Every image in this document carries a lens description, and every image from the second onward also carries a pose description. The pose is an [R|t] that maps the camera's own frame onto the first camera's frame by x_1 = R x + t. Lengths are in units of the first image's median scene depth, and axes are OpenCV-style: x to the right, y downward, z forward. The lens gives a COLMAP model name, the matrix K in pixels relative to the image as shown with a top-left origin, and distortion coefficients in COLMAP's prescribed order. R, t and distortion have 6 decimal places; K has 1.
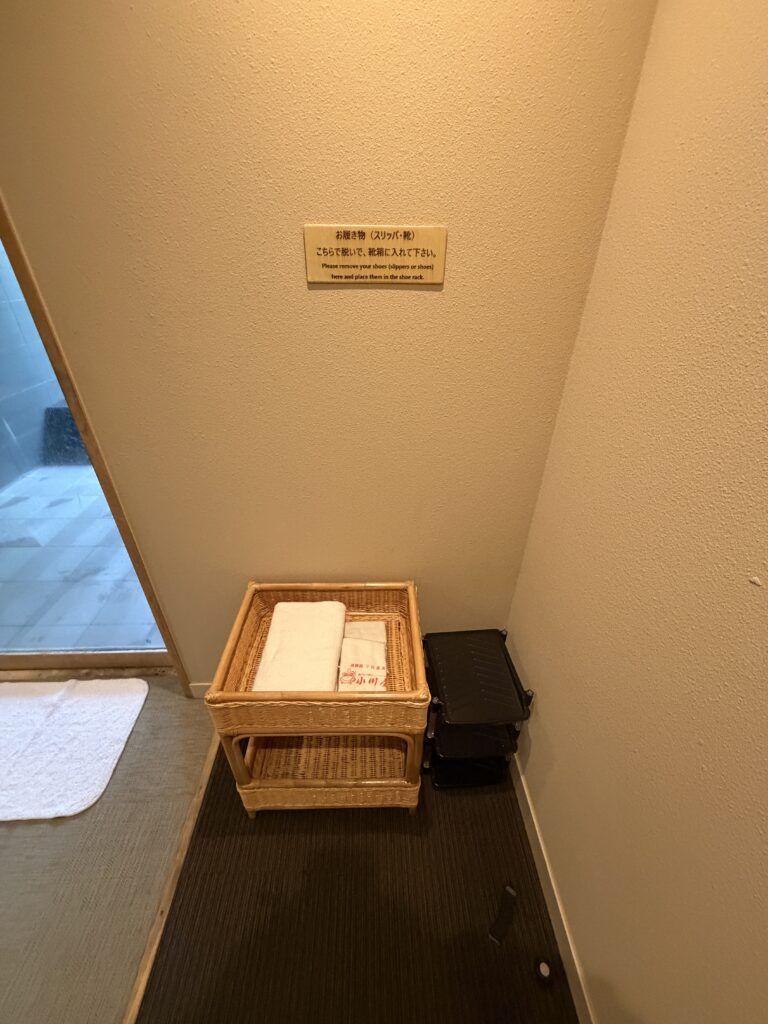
lens RADIAL K [[408.9, 0, 384.0], [0, 408.9, 512.0], [0, 0, 1]] dist [0.001311, -0.000183]
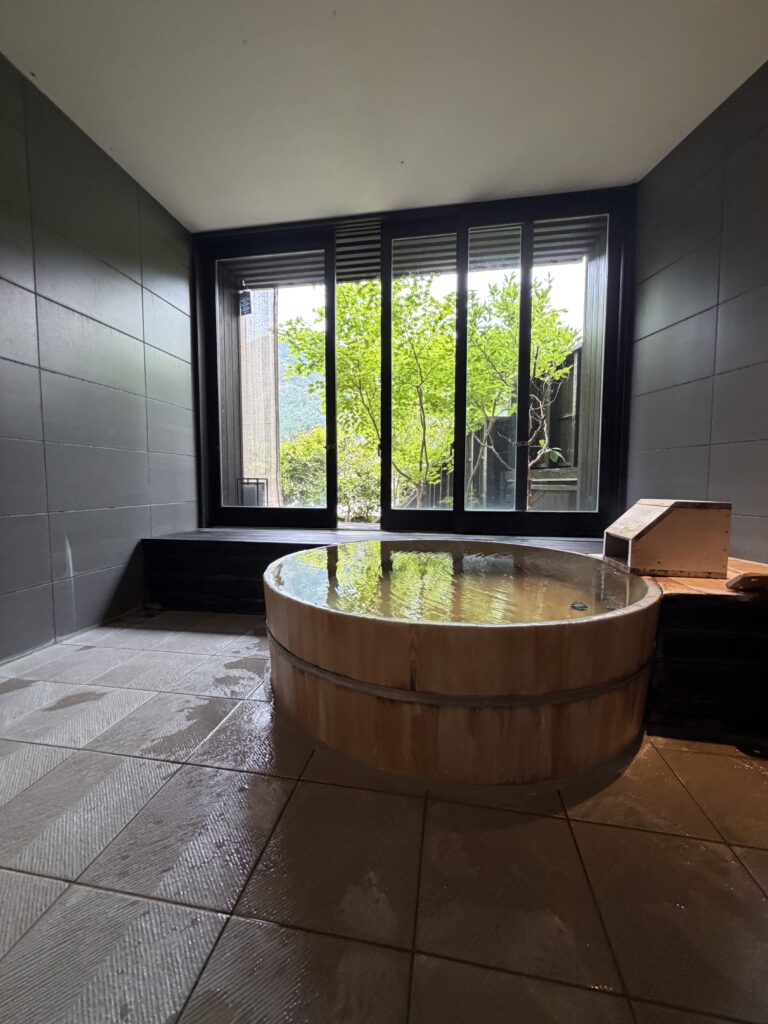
lens RADIAL K [[408.9, 0, 384.0], [0, 408.9, 512.0], [0, 0, 1]] dist [0.001311, -0.000183]
pose [[0.980253, 0.006990, -0.197622, -0.357590], [-0.099393, 0.881377, -0.461840, -0.031200], [0.170951, 0.472363, 0.864667, 0.549777]]
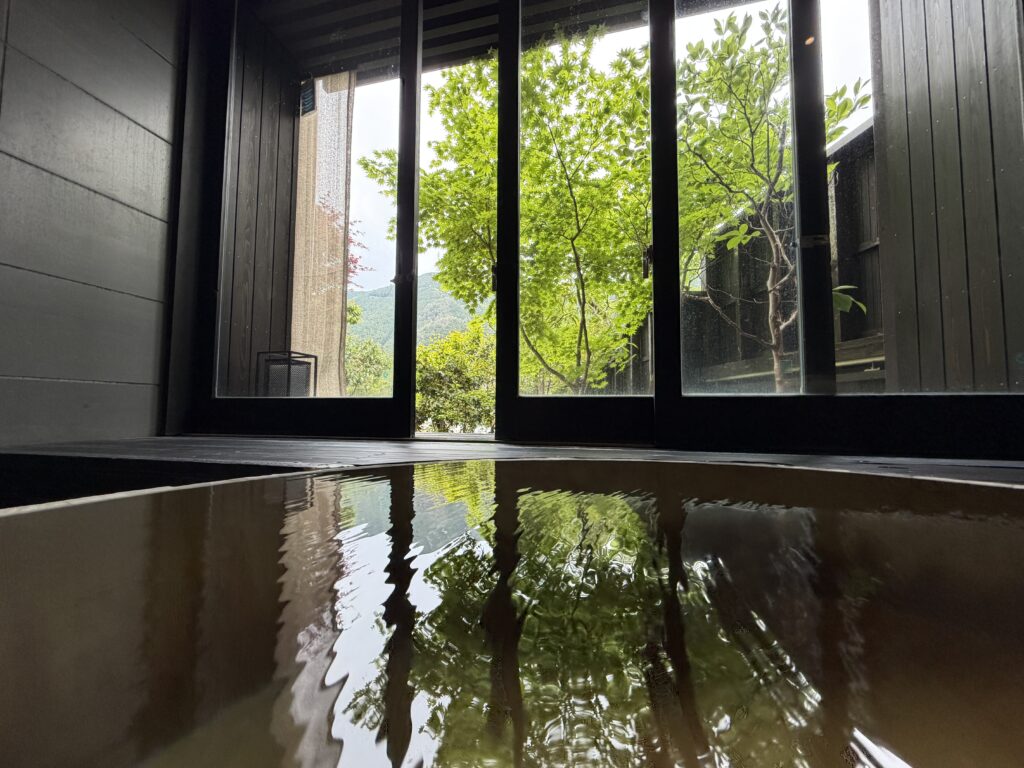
lens RADIAL K [[408.9, 0, 512.0], [0, 408.9, 384.0], [0, 0, 1]] dist [0.001311, -0.000183]
pose [[0.963896, -0.024463, -0.265153, -0.413518], [-0.136360, 0.809949, -0.570428, -0.221552], [0.228714, 0.585990, 0.777371, 0.992131]]
